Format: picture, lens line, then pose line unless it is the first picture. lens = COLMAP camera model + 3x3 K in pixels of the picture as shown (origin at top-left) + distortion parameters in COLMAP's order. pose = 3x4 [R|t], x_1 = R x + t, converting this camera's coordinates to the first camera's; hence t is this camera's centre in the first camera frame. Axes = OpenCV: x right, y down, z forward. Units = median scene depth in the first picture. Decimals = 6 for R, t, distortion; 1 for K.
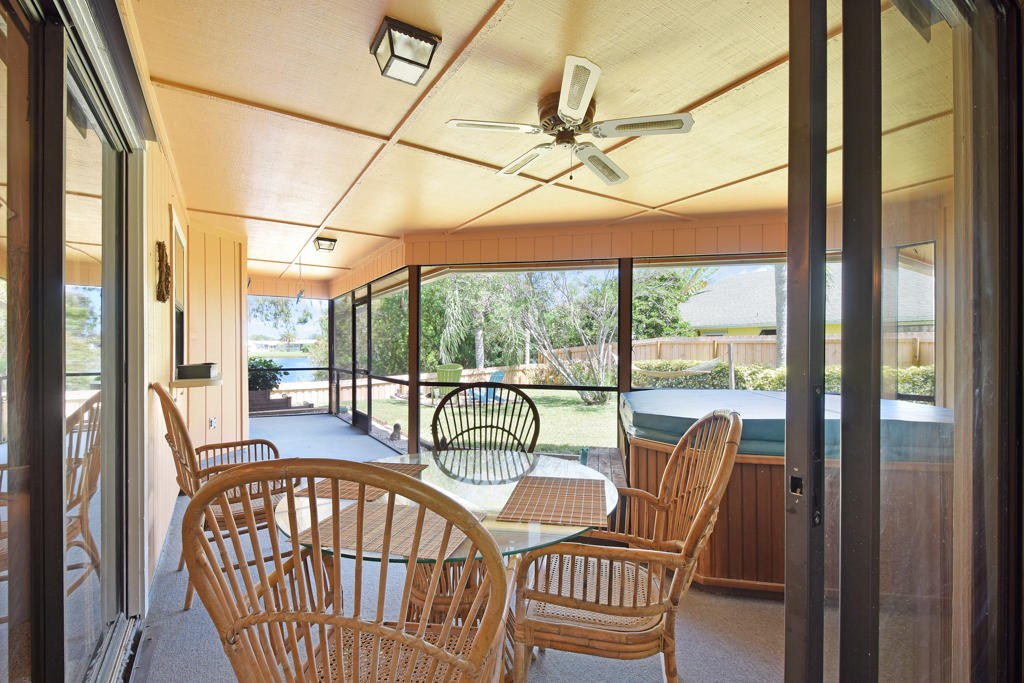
lens RADIAL K [[450.9, 0, 509.2], [0, 450.9, 348.3], [0, 0, 1]] dist [0.004369, -0.001590]
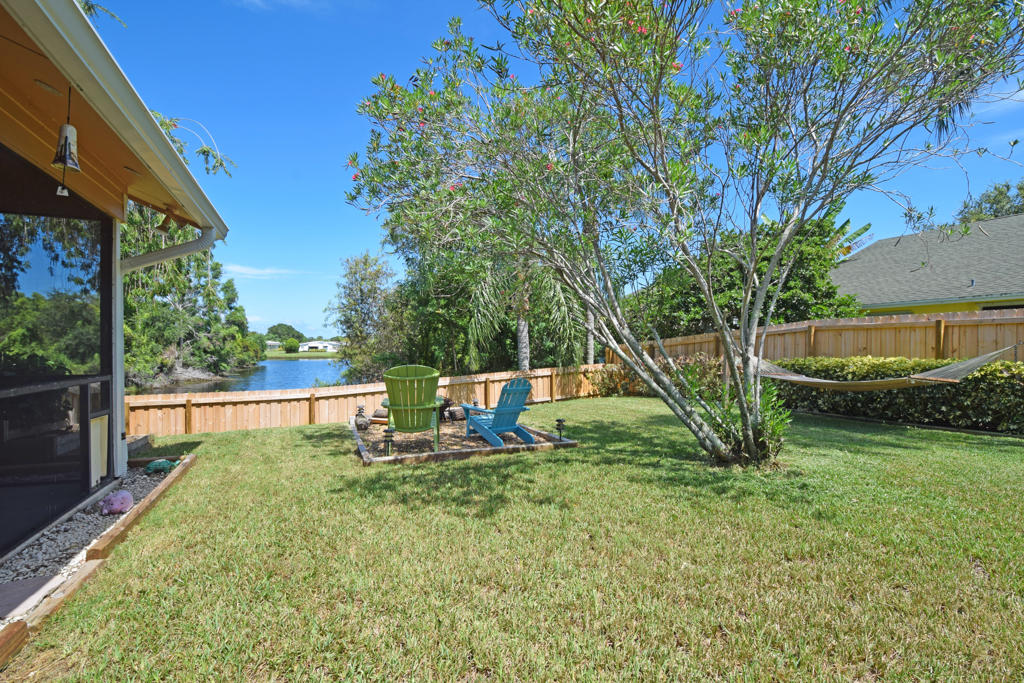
lens RADIAL K [[450.9, 0, 507.1], [0, 450.9, 347.9], [0, 0, 1]] dist [0.004369, -0.001590]
pose [[0.987688, -0.006747, -0.156290, 0.028610], [0.006734, 0.999977, -0.000616, 0.010088], [0.156290, -0.000444, 0.987711, 0.335989]]
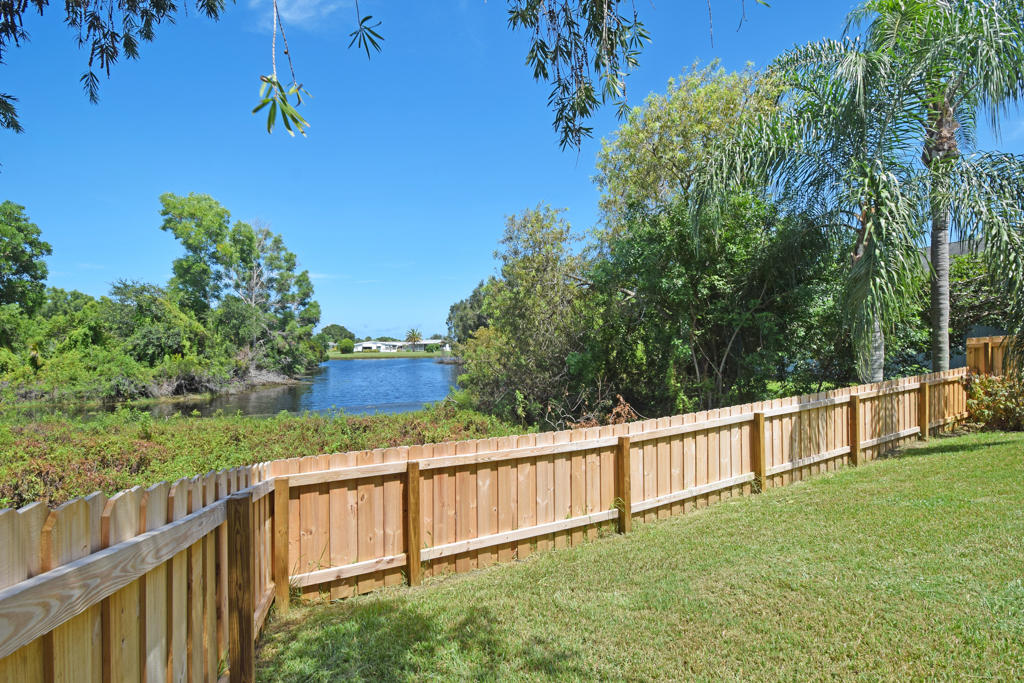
lens RADIAL K [[450.9, 0, 518.1], [0, 450.9, 346.5], [0, 0, 1]] dist [0.004369, -0.001590]
pose [[0.975006, -0.013430, -0.221773, -0.341771], [0.013028, 0.999910, -0.003272, 0.011898], [0.221797, 0.000301, 0.975093, 0.609385]]
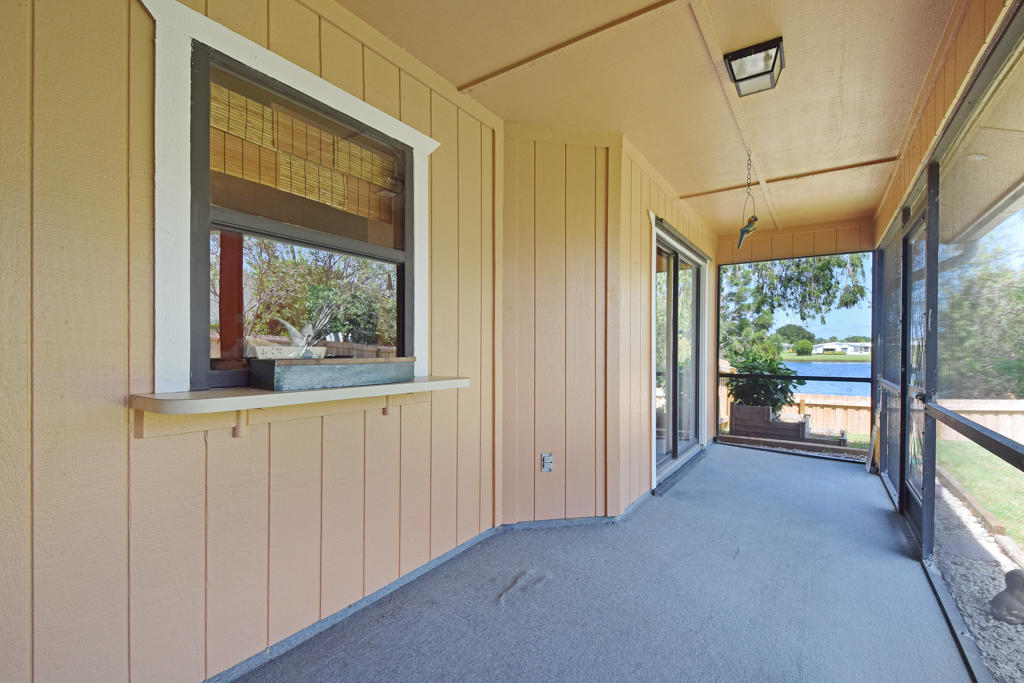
lens RADIAL K [[450.9, 0, 508.7], [0, 450.9, 356.7], [0, 0, 1]] dist [0.004369, -0.001590]
pose [[0.391211, 0.010758, -0.920238, -0.043188], [-0.000420, 0.999934, 0.011511, 0.006515], [0.920301, -0.004117, 0.391189, 0.224198]]
